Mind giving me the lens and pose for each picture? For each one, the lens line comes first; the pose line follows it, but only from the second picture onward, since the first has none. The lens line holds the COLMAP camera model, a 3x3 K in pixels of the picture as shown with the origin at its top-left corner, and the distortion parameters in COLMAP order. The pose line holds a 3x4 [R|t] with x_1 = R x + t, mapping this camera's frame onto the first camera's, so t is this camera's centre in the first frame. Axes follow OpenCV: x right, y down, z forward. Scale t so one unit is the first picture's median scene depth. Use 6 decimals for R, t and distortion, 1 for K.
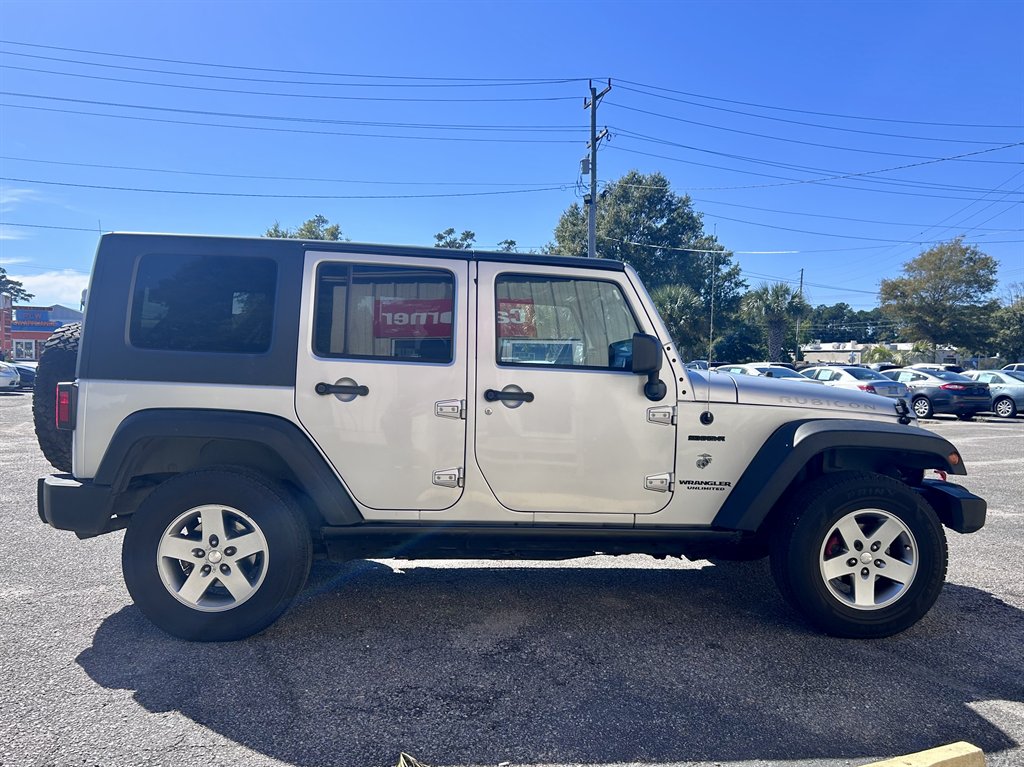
lens RADIAL K [[839.2, 0, 512.2], [0, 839.2, 381.7], [0, 0, 1]] dist [-0.010027, -0.002161]
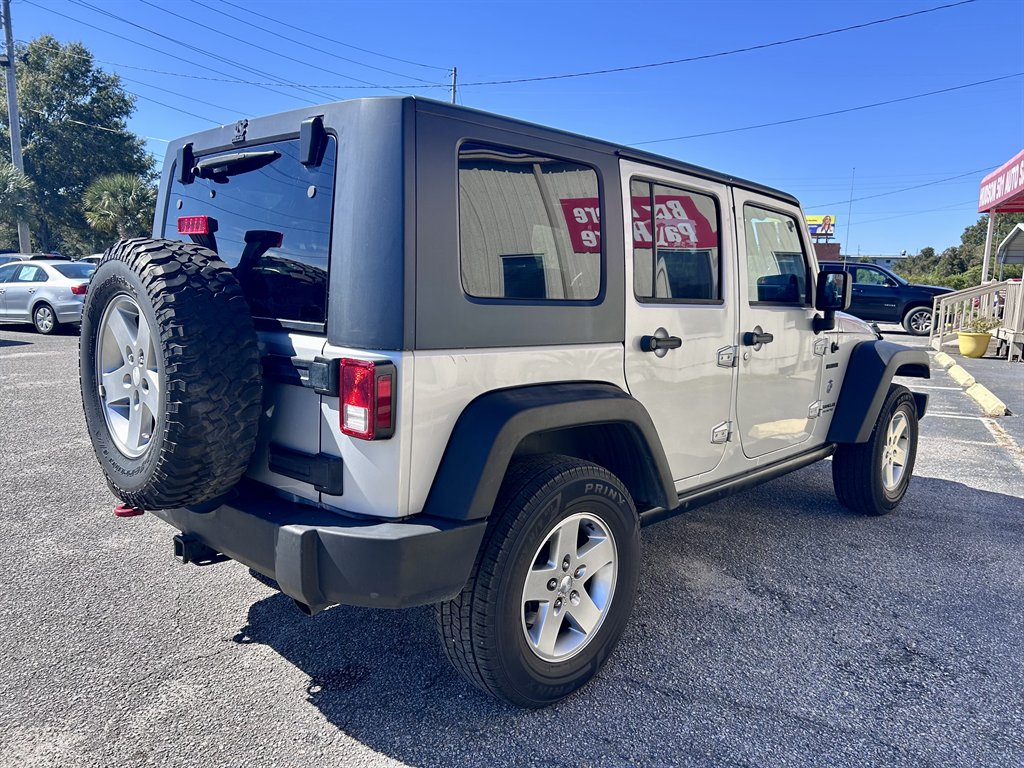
lens RADIAL K [[790.5, 0, 503.8], [0, 790.5, 377.5], [0, 0, 1]] dist [0.042471, -0.047132]
pose [[0.762226, -0.083943, 0.641845, -0.783816], [0.001856, 0.991835, 0.127512, -0.052880], [-0.647308, -0.096001, 0.756159, 0.508290]]
